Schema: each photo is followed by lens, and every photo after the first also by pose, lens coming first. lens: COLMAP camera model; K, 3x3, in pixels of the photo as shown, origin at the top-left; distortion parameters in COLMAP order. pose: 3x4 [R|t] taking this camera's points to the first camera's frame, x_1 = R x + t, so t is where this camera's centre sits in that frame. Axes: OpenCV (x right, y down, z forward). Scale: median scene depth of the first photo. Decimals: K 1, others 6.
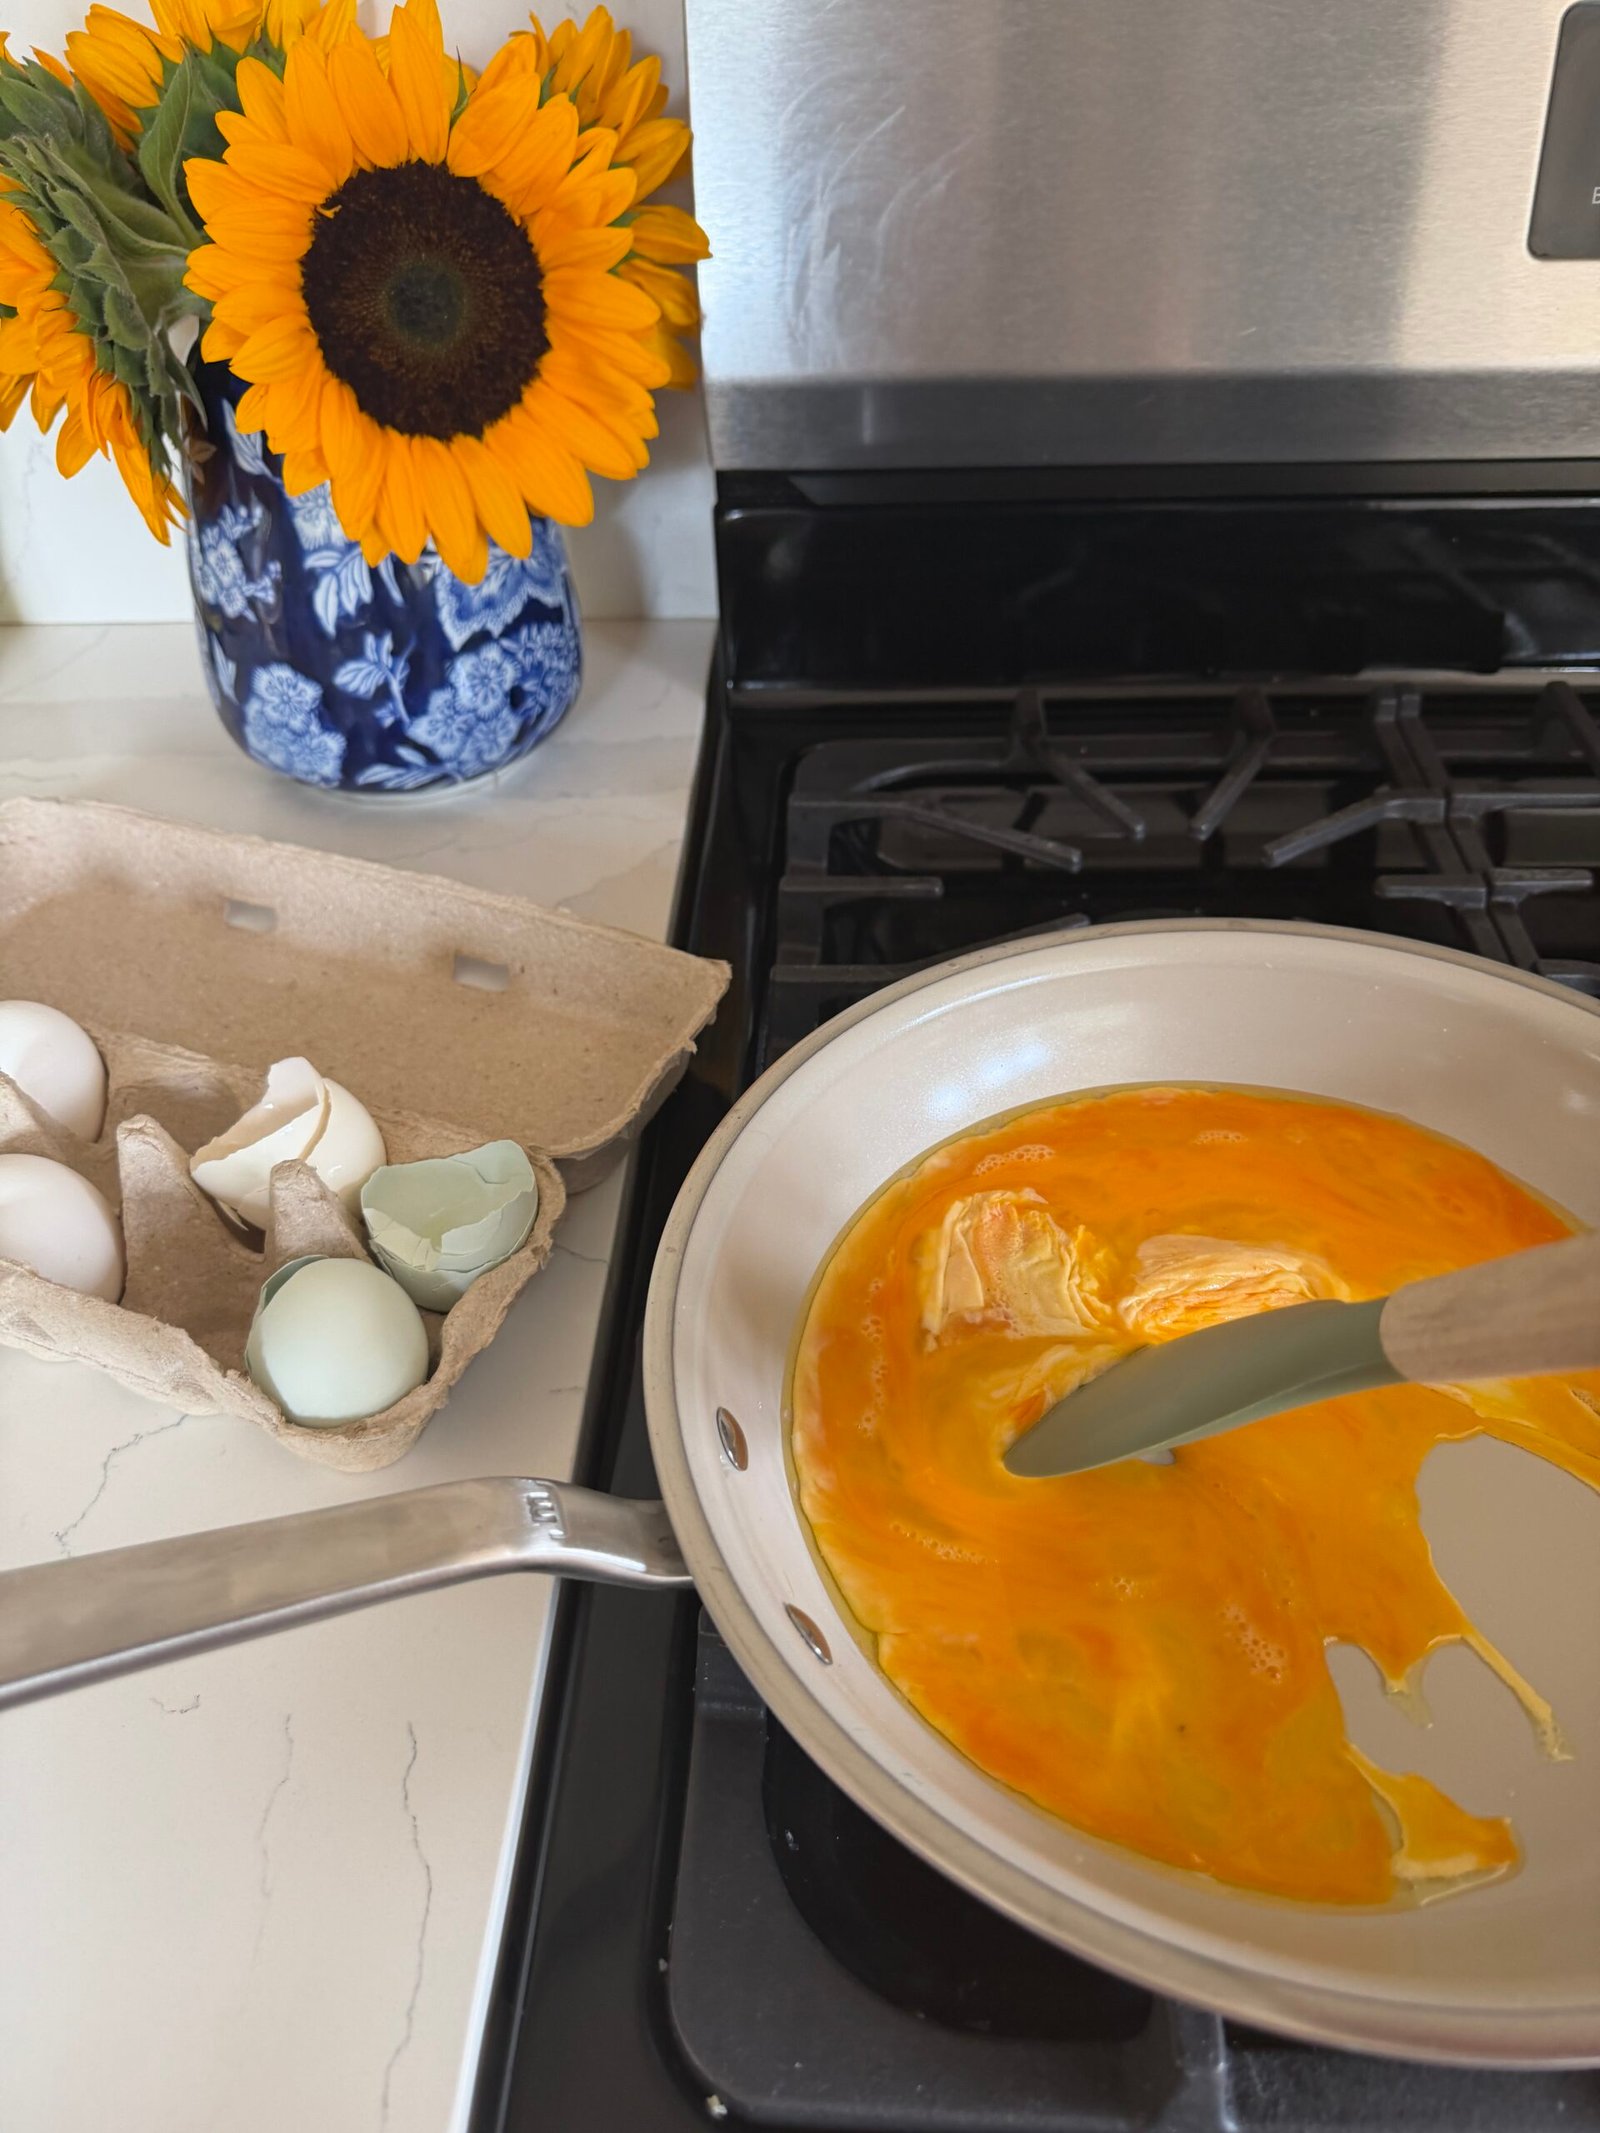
lens RADIAL K [[1557.5, 0, 877.9], [0, 1557.5, 1131.8], [0, 0, 1]] dist [-0.026891, -0.007709]
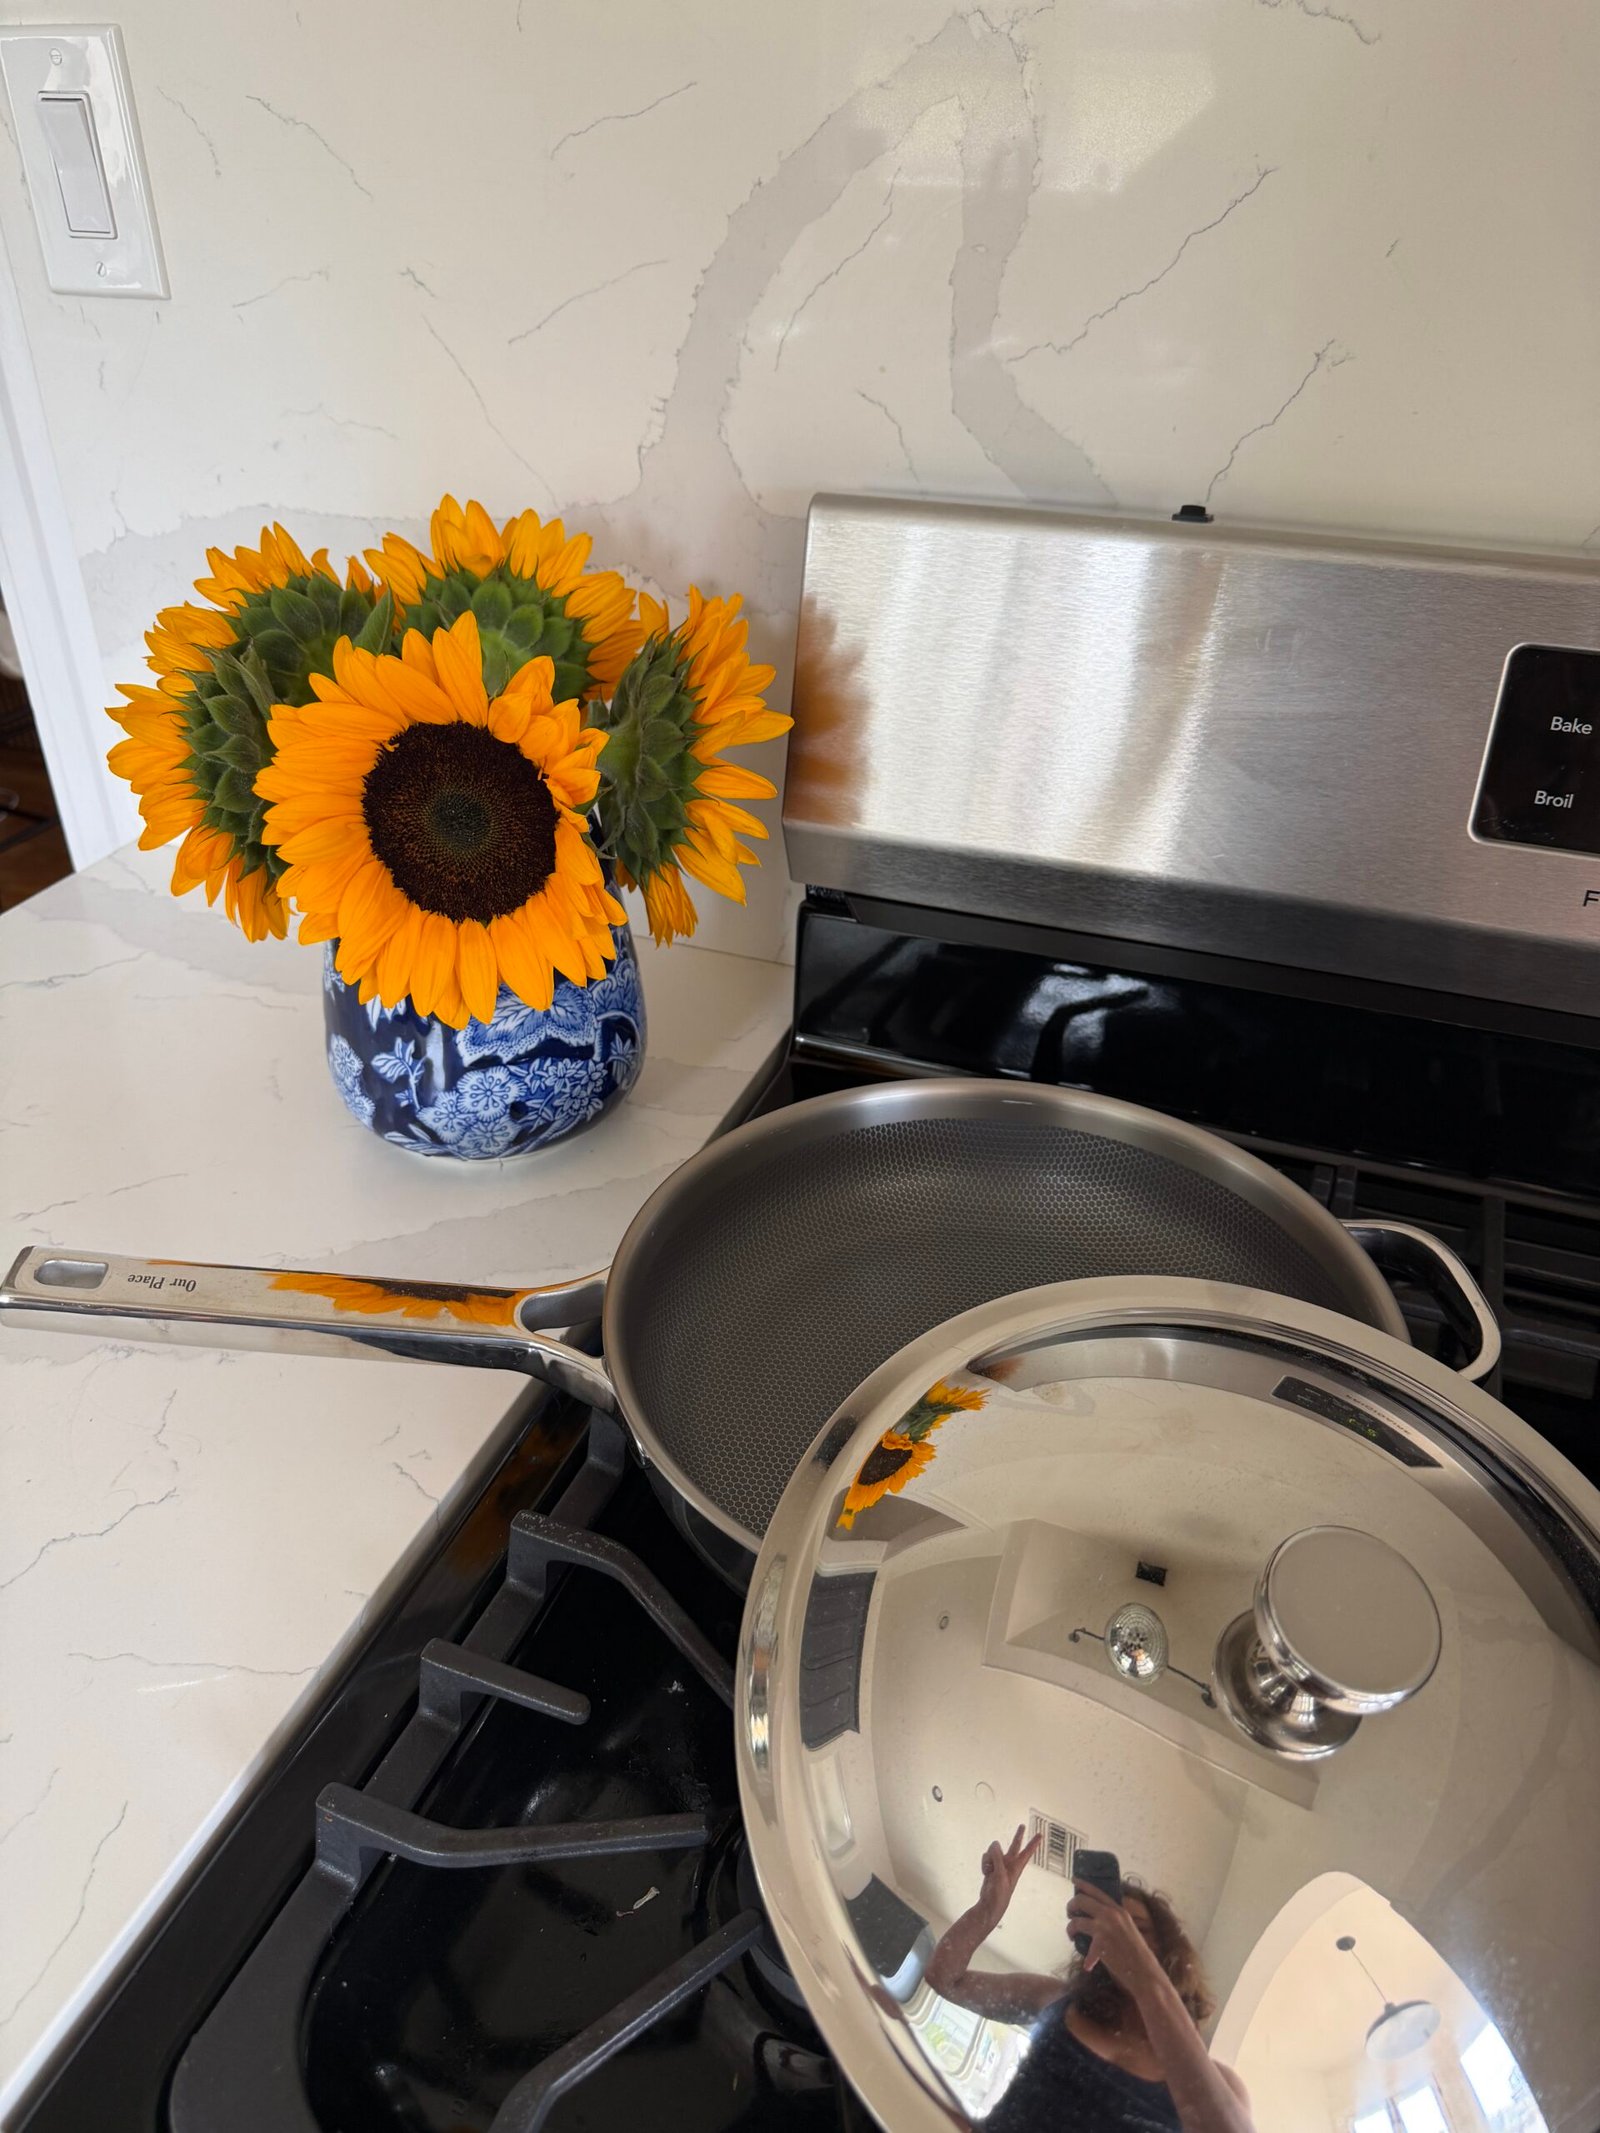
lens RADIAL K [[1516.0, 0, 824.3], [0, 1516.0, 1084.5], [0, 0, 1]] dist [0.116117, -0.208778]
pose [[0.858513, 0.292745, -0.421017, 0.470634], [-0.356659, 0.930797, -0.080069, -0.302802], [0.368442, 0.218900, 0.903512, 0.036911]]
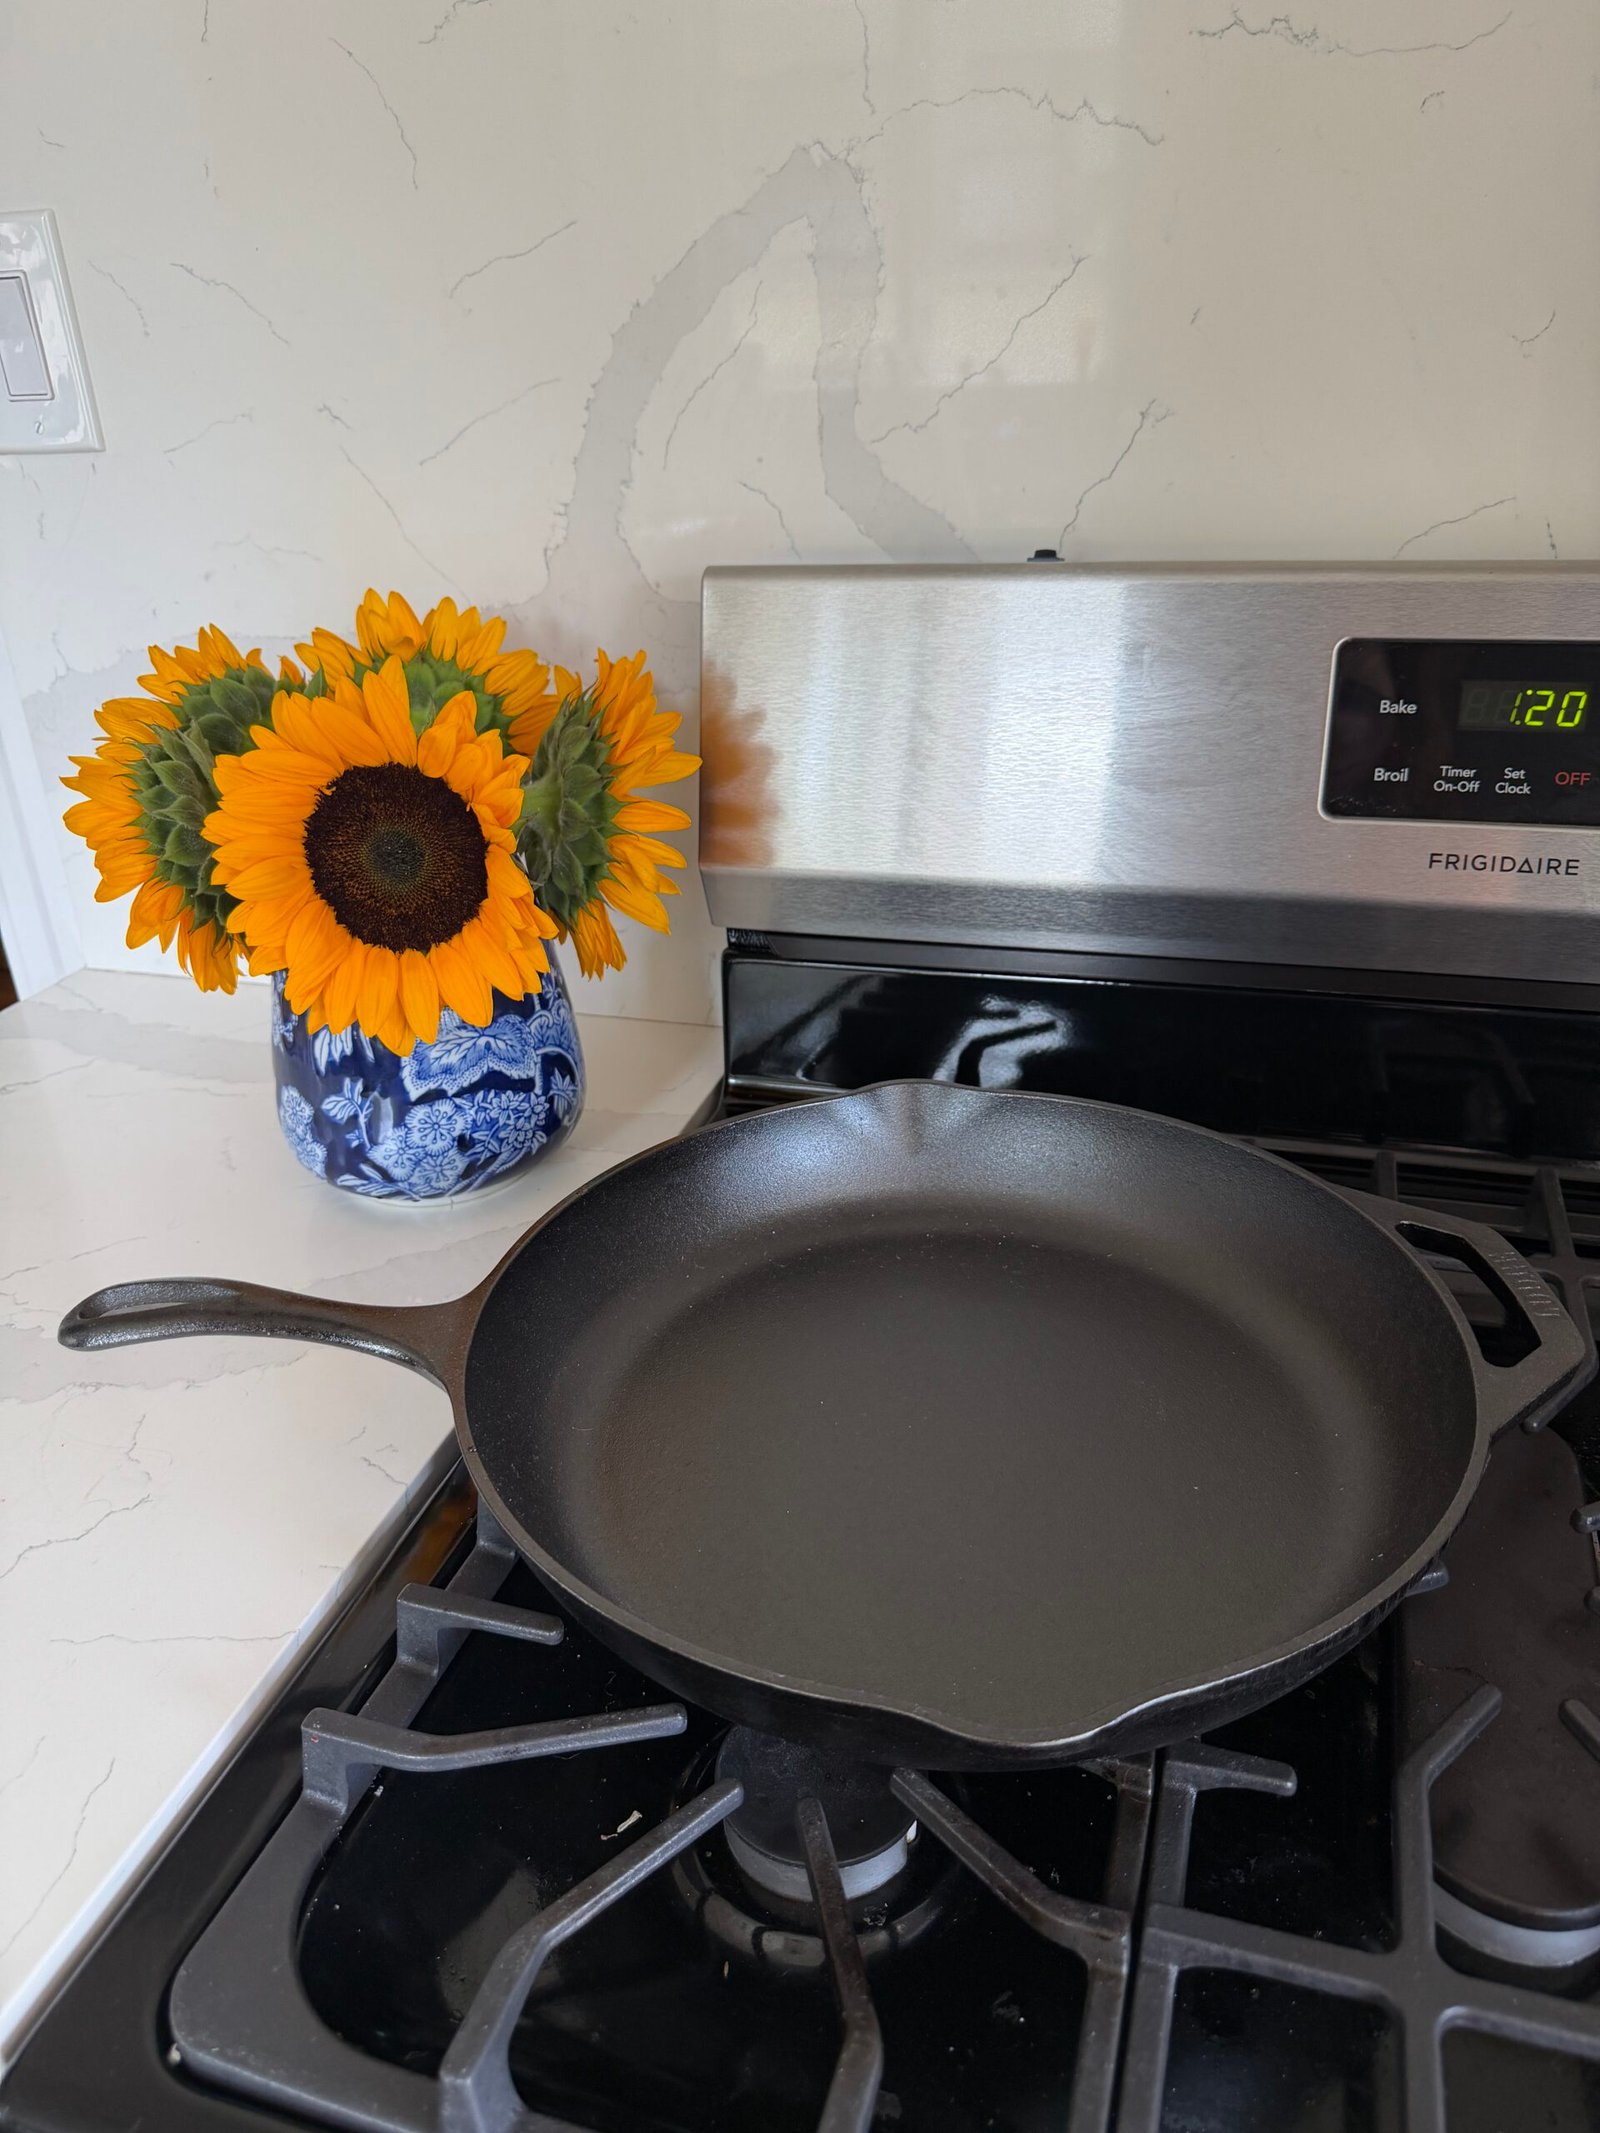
lens RADIAL K [[1526.3, 0, 828.7], [0, 1526.3, 1106.1], [0, 0, 1]] dist [0.108497, -0.210306]
pose [[0.892028, 0.176414, -0.416130, 0.553417], [-0.278887, 0.939352, -0.199601, -0.151656], [0.355680, 0.294102, 0.887128, 0.011956]]
